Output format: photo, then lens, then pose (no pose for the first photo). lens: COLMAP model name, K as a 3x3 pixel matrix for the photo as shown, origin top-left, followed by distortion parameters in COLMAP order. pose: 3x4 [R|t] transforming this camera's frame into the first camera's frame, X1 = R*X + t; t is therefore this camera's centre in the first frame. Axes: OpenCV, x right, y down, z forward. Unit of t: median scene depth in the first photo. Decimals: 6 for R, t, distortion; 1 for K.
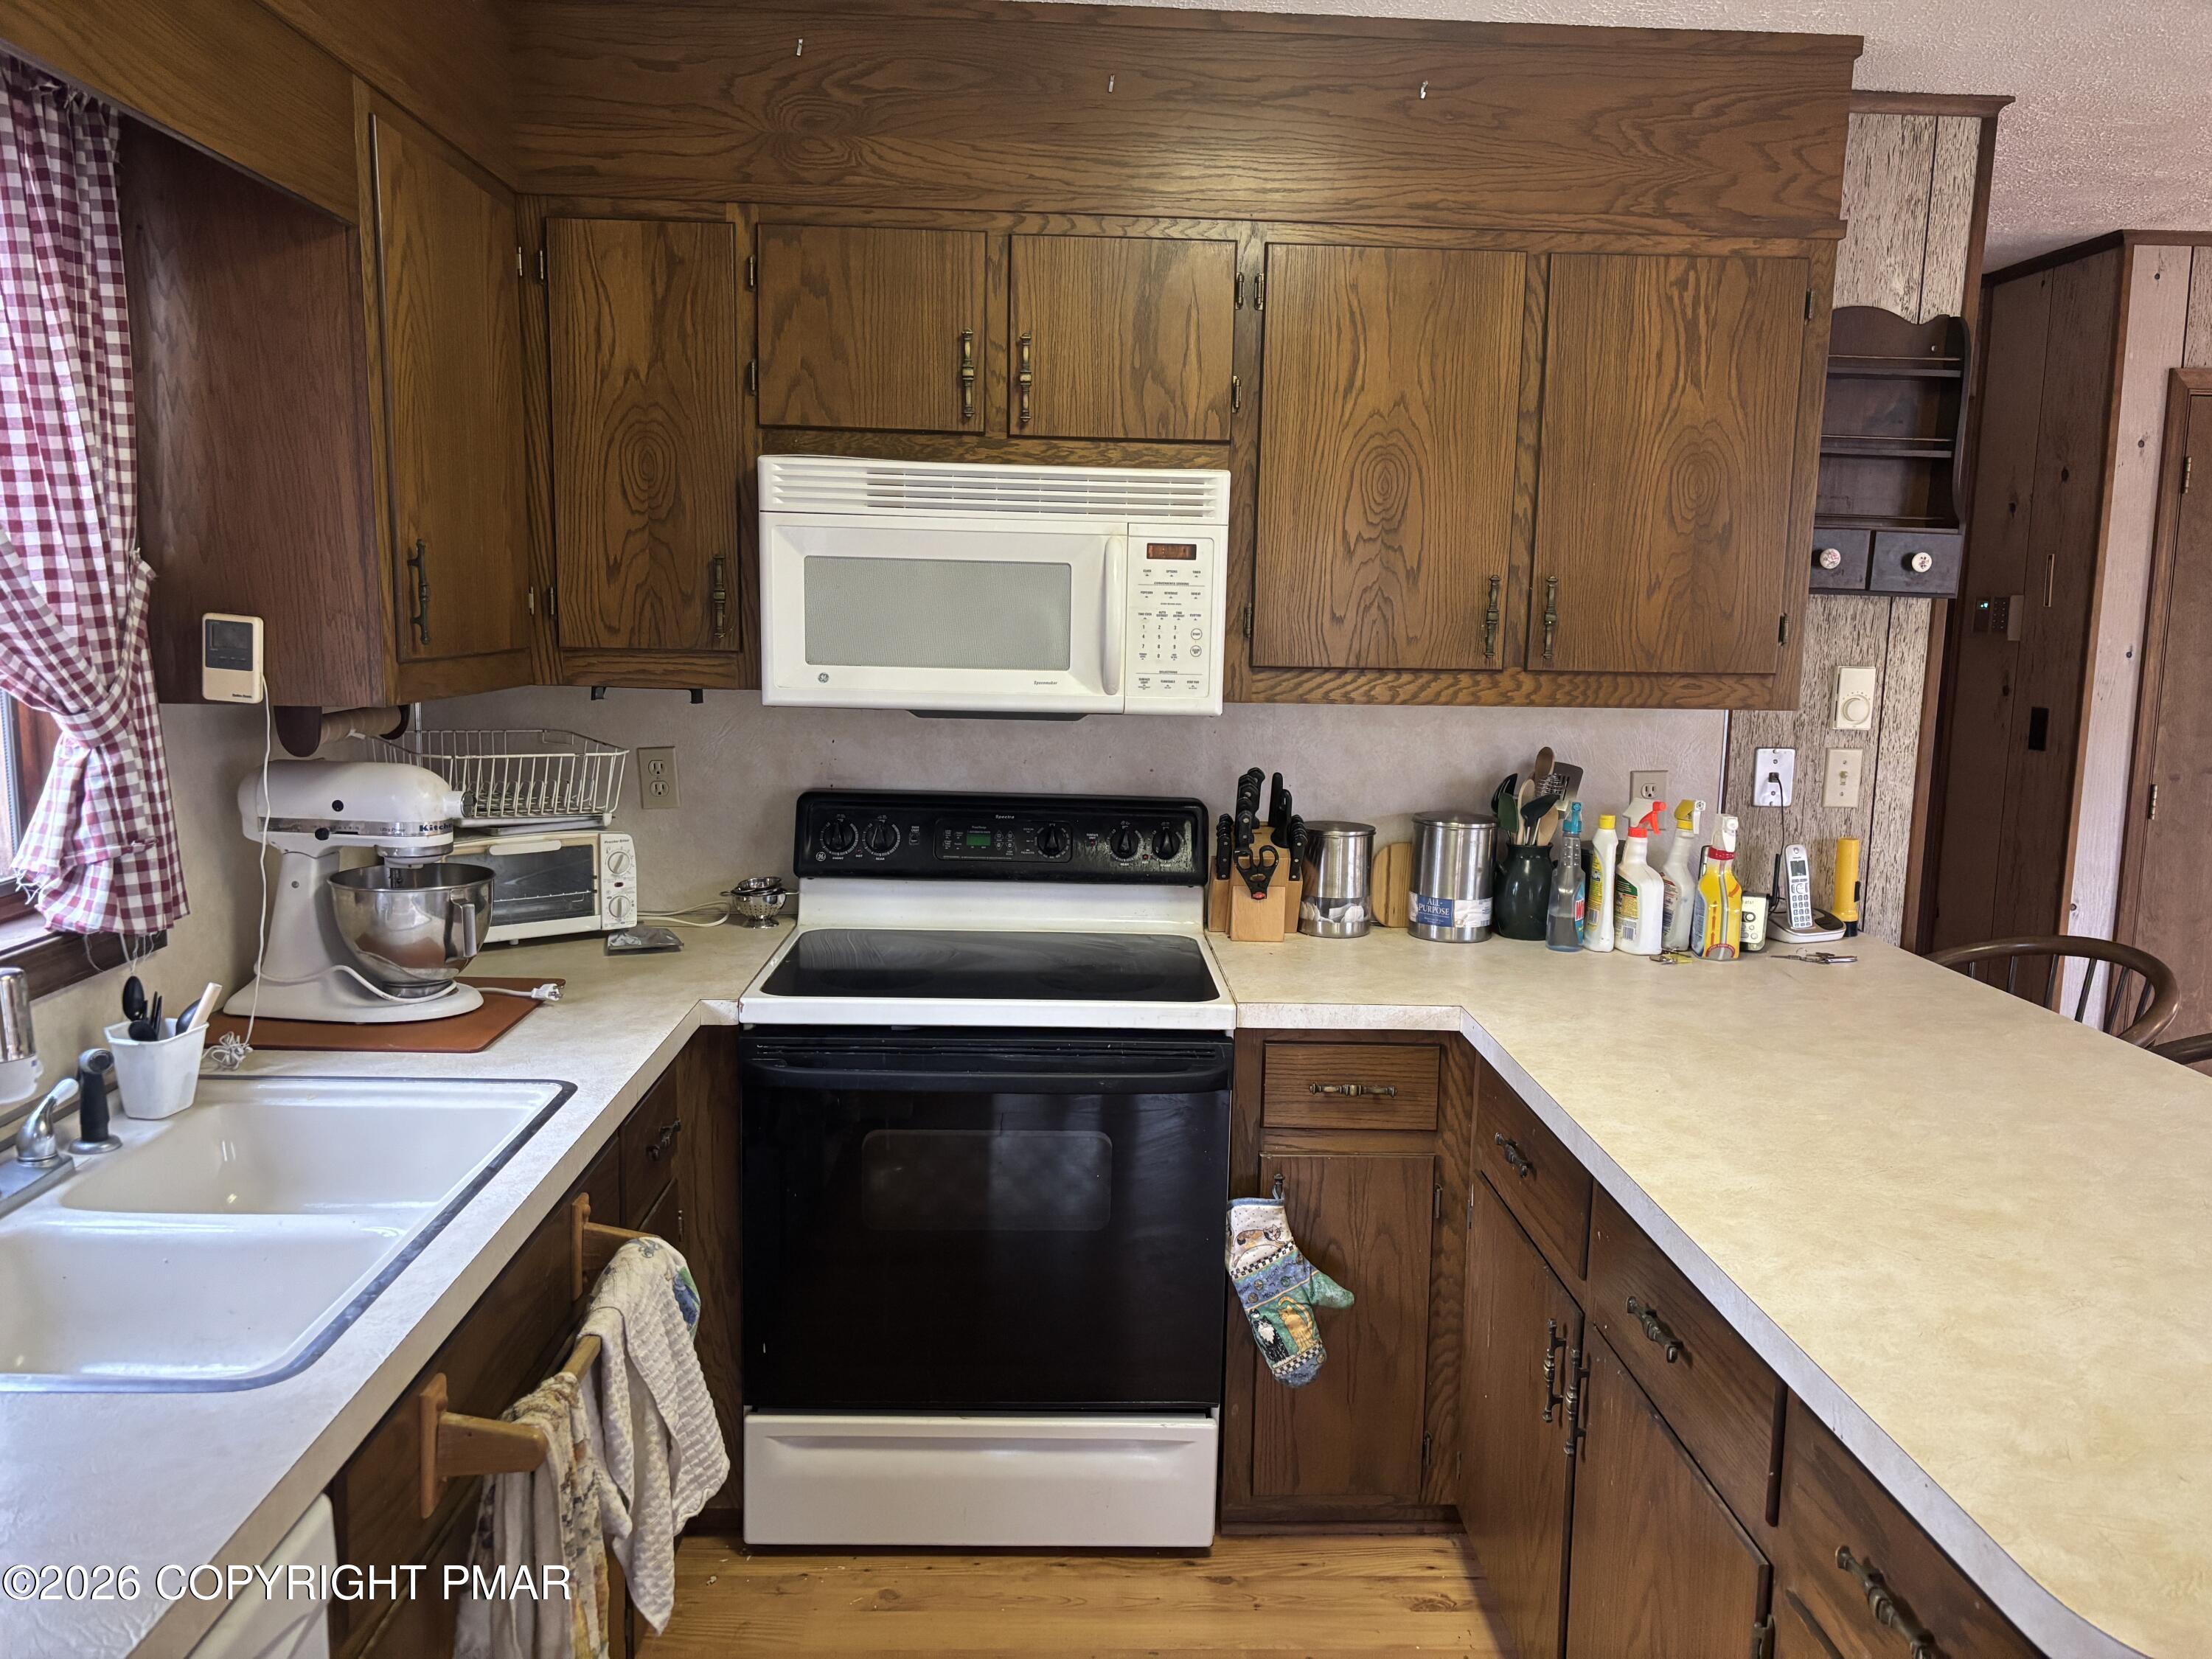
lens RADIAL K [[1647.9, 0, 1113.8], [0, 1647.9, 862.9], [0, 0, 1]] dist [0.054416, -0.077431]
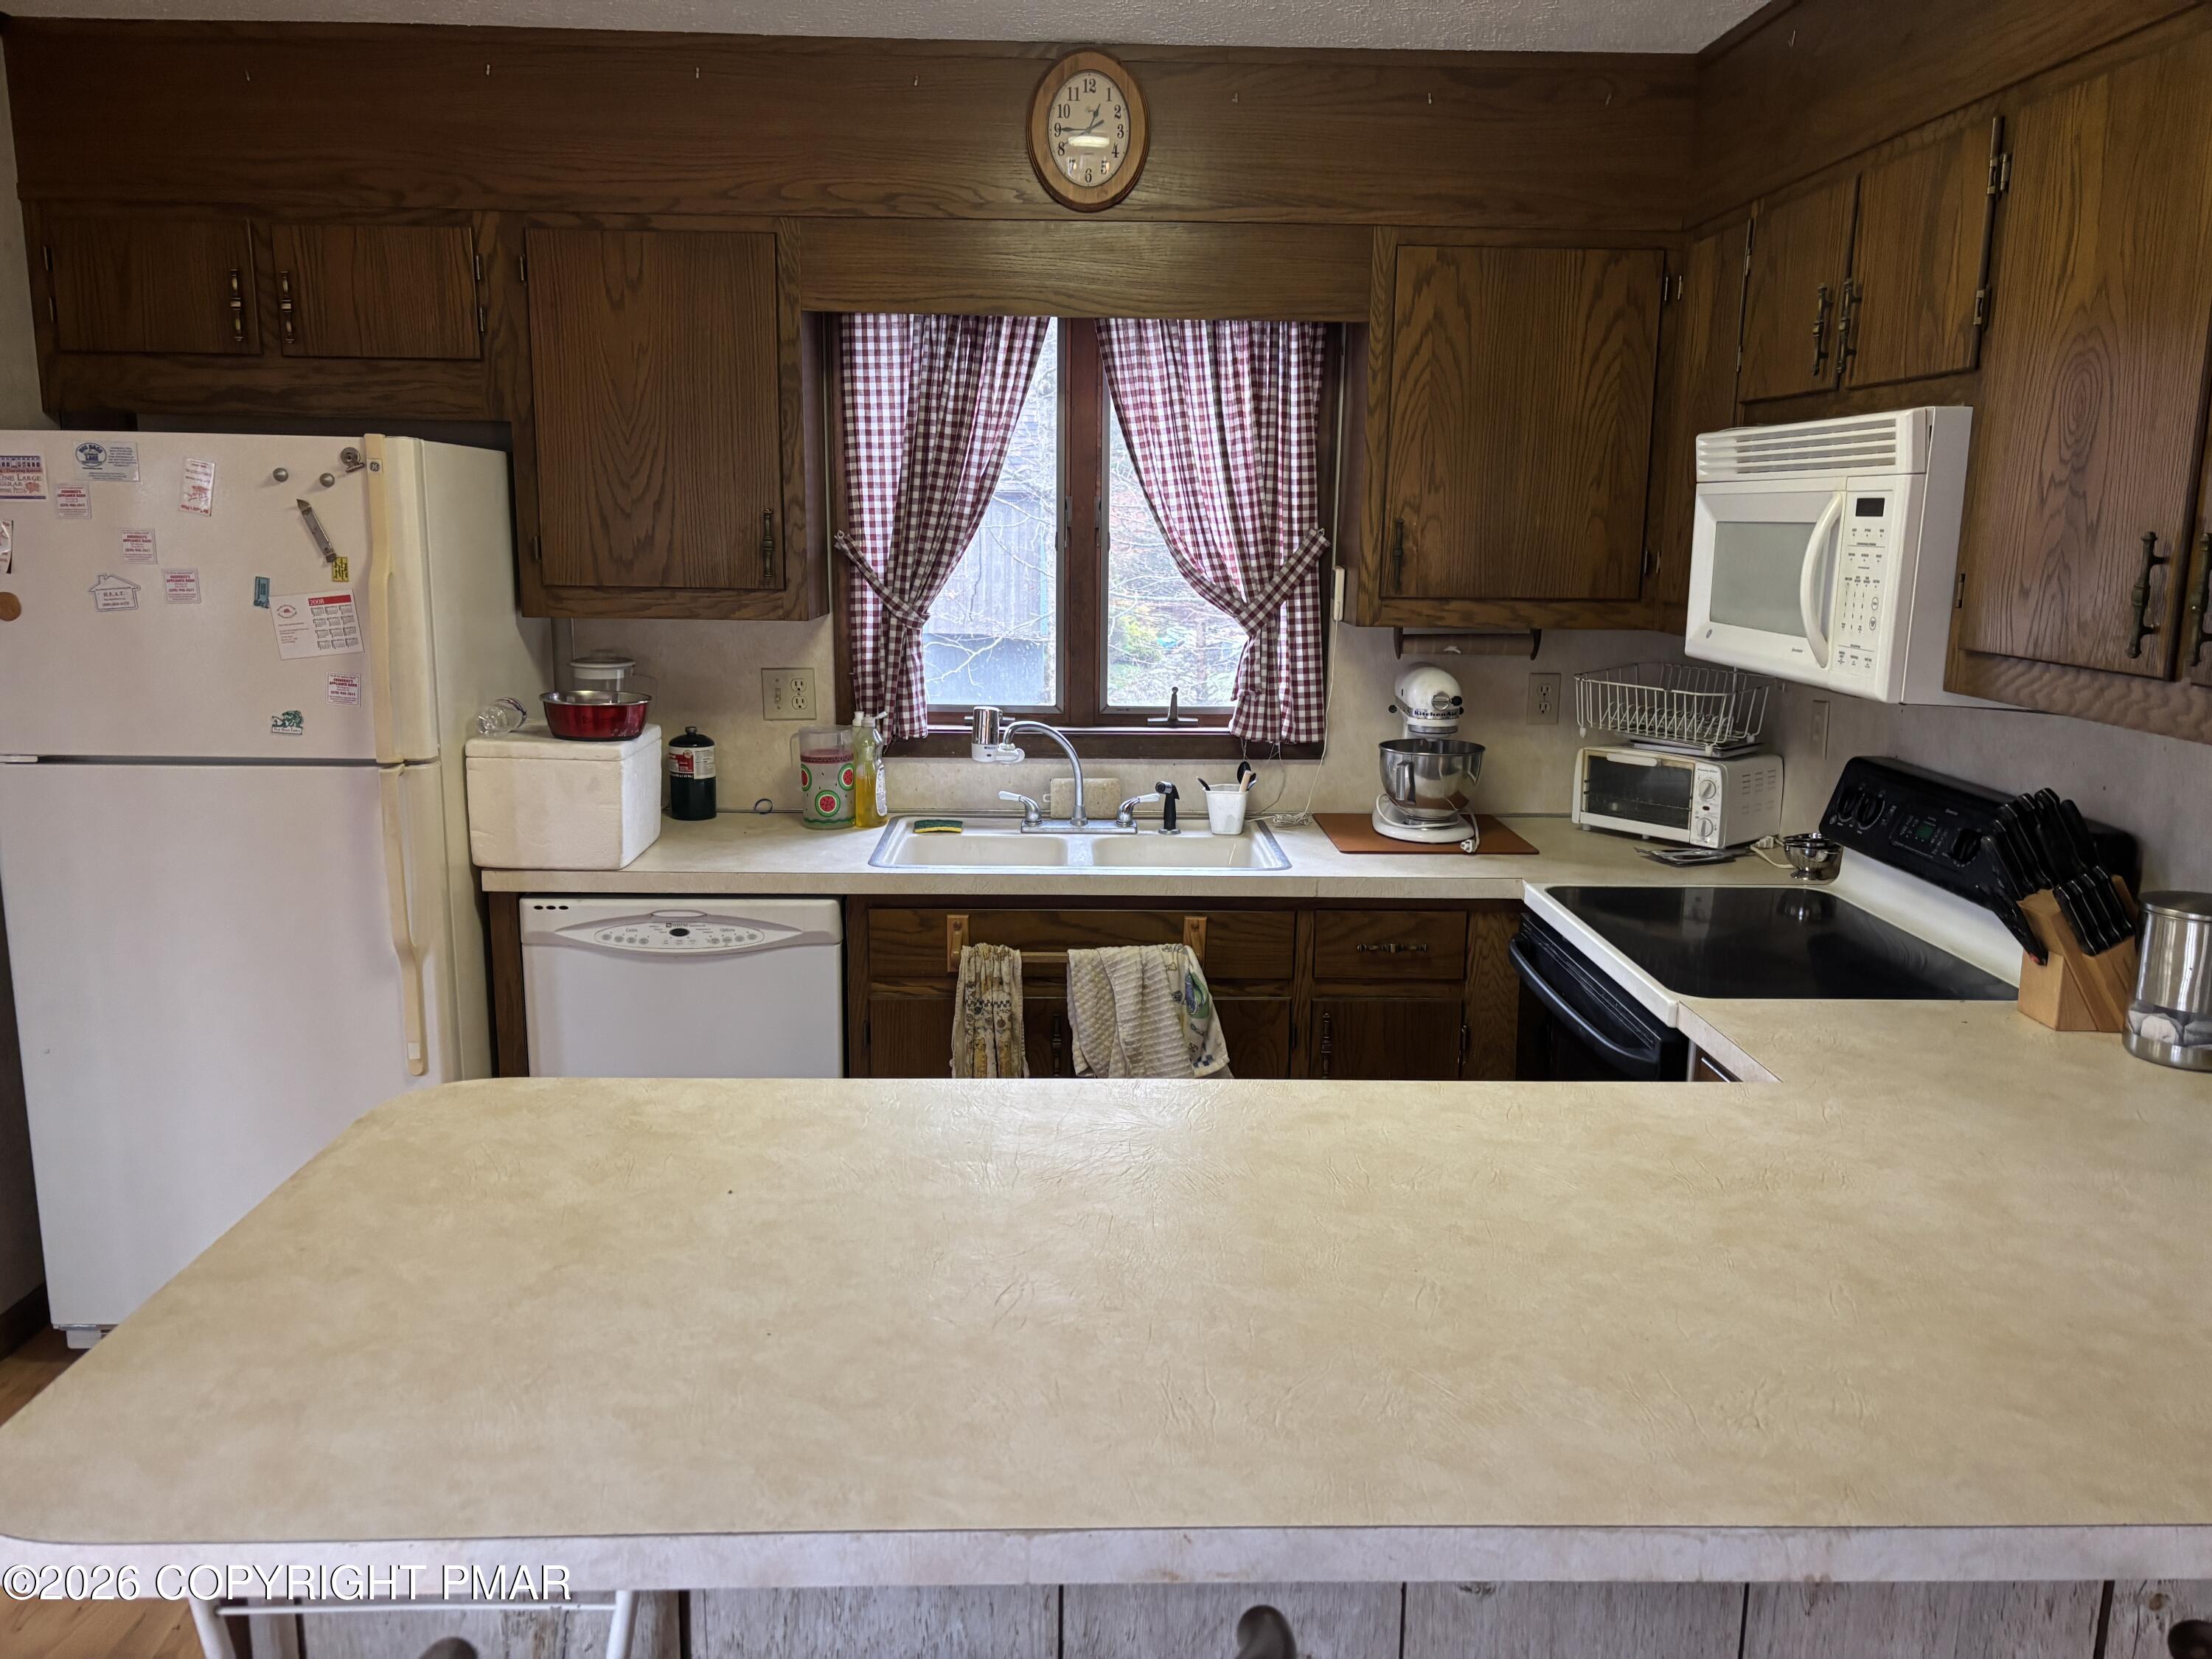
lens RADIAL K [[1676.2, 0, 1106.0], [0, 1676.2, 829.5], [0, 0, 1]] dist [0.062517, -0.062219]
pose [[-0.005498, 0.165771, -0.986149, 0.921223], [-0.168409, 0.971925, 0.164319, -0.101264], [0.985702, 0.166980, 0.022574, 0.602927]]
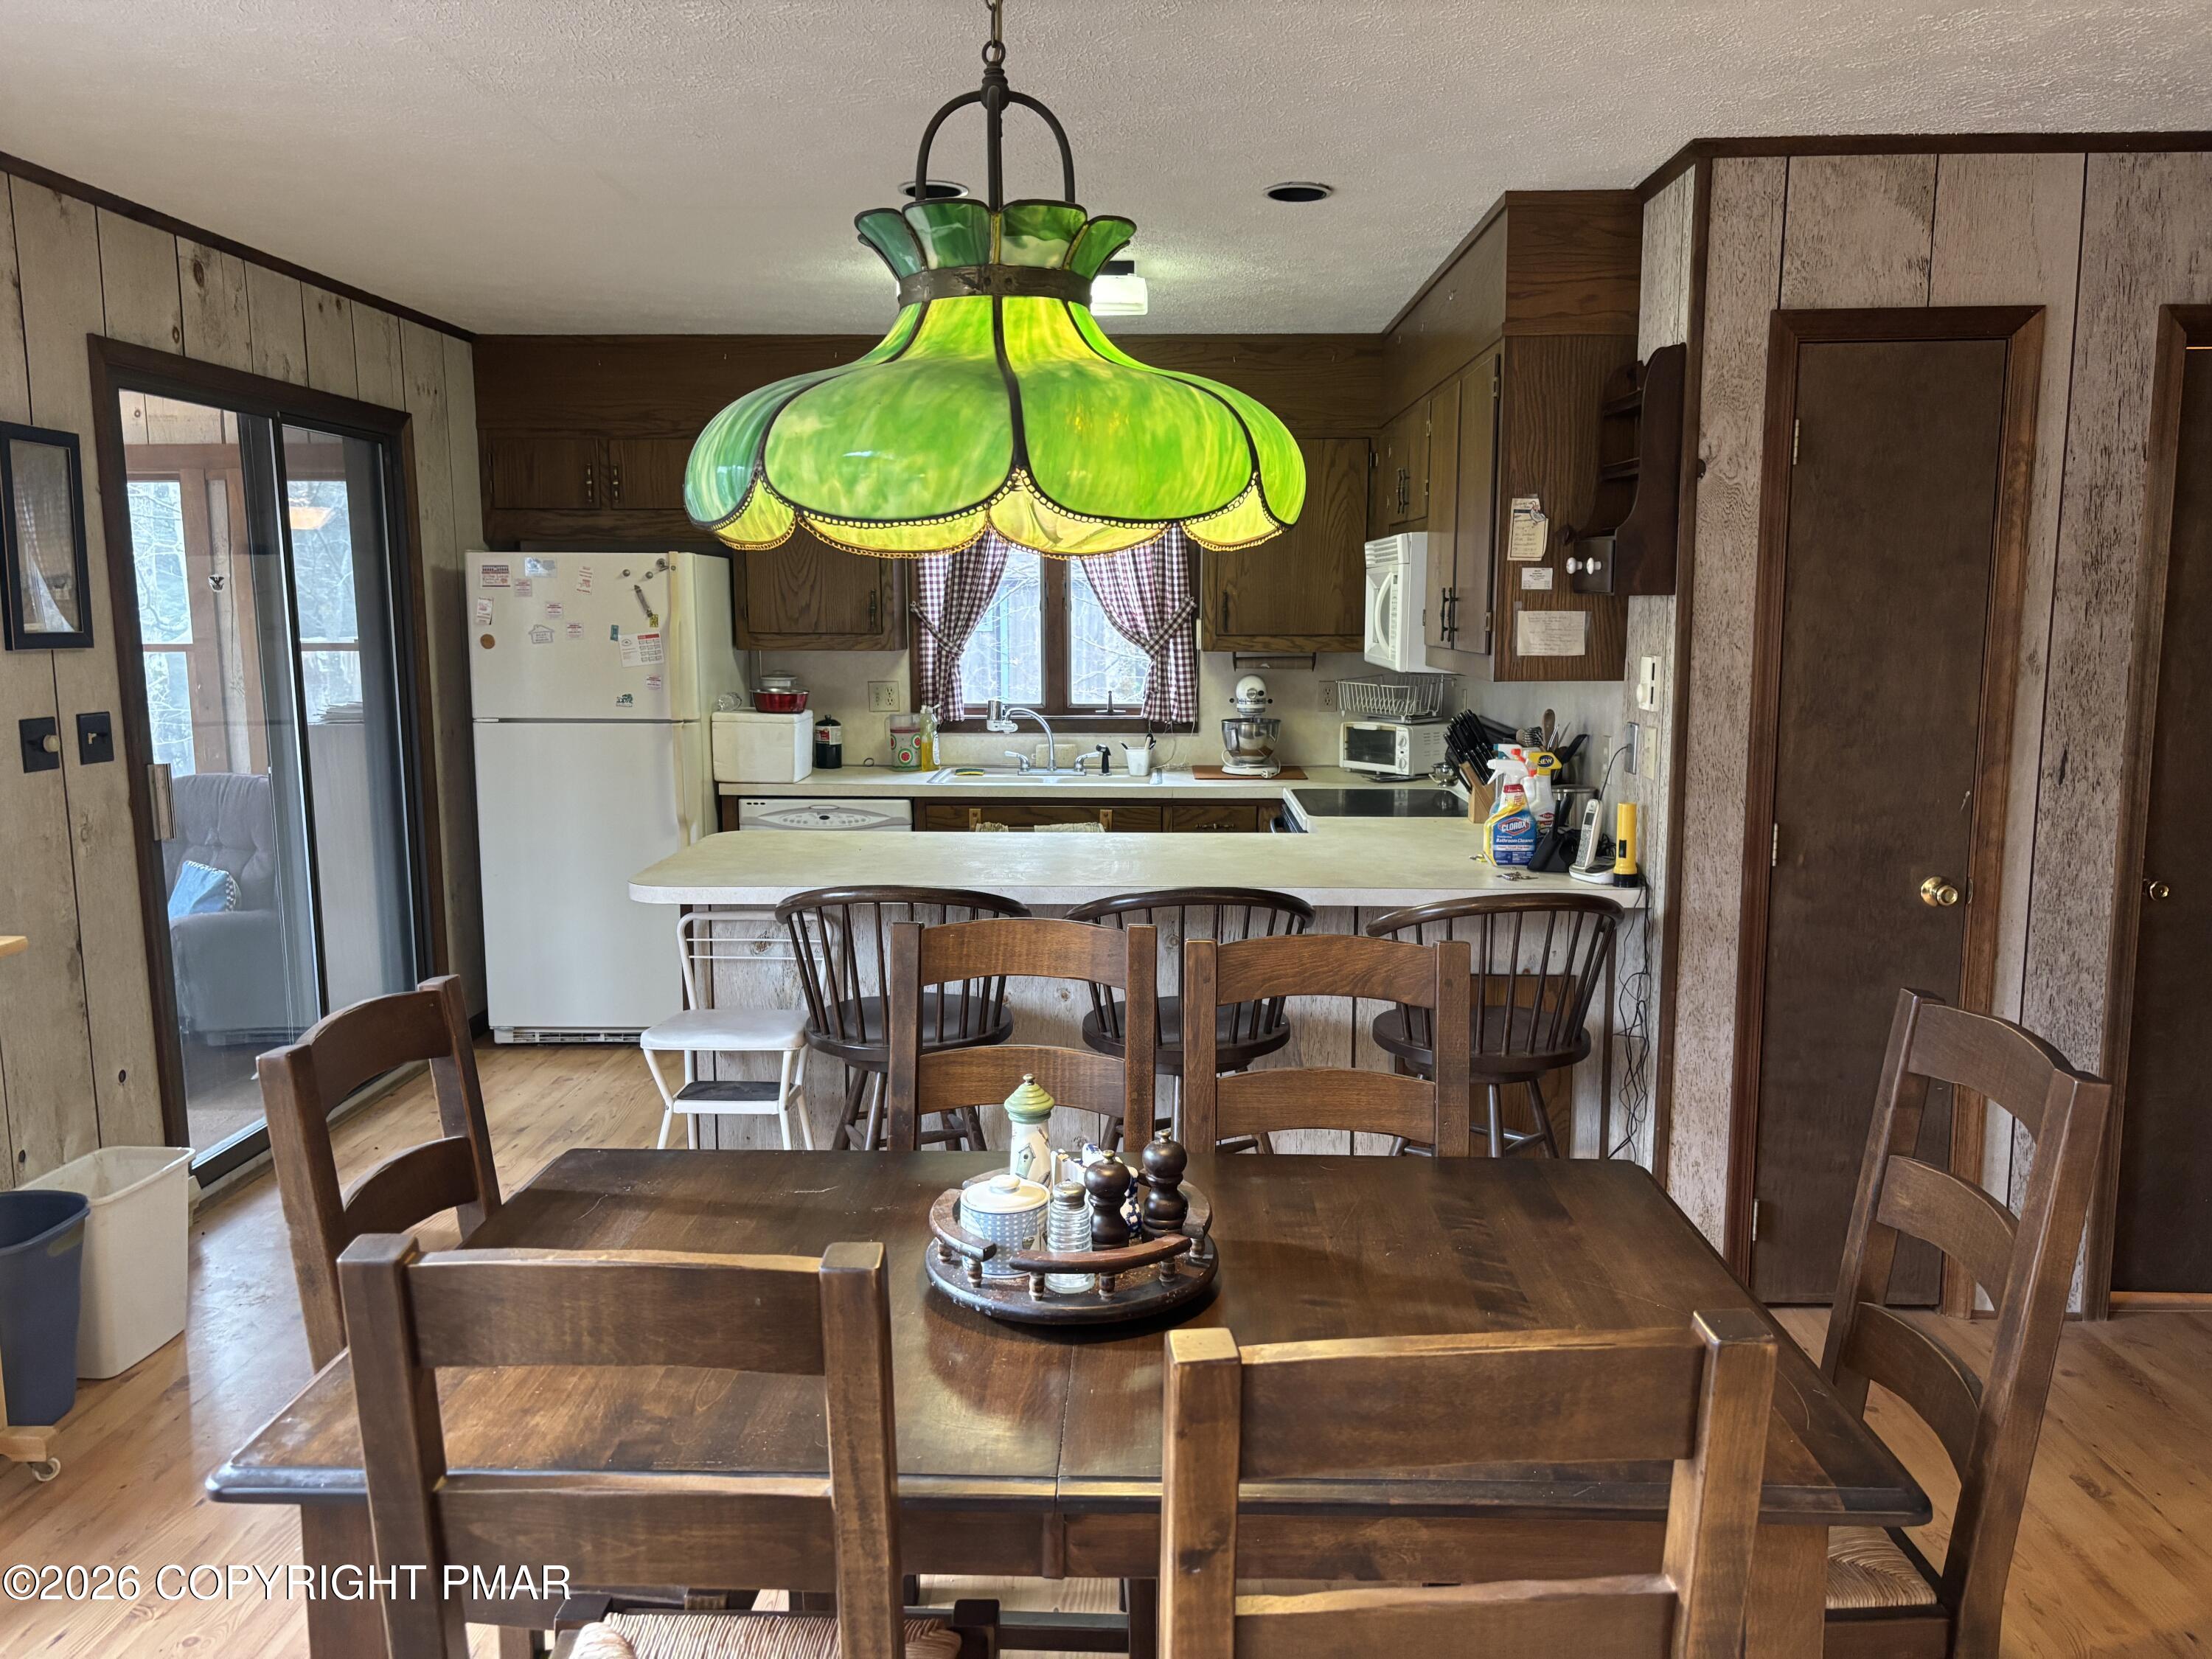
lens RADIAL K [[1655.4, 0, 1119.5], [0, 1655.4, 835.8], [0, 0, 1]] dist [0.084132, -0.092427]
pose [[-0.051113, 0.119784, -0.991483, 1.864251], [-0.158148, 0.979284, 0.126462, -0.094631], [0.986092, 0.163264, -0.031110, 0.790398]]
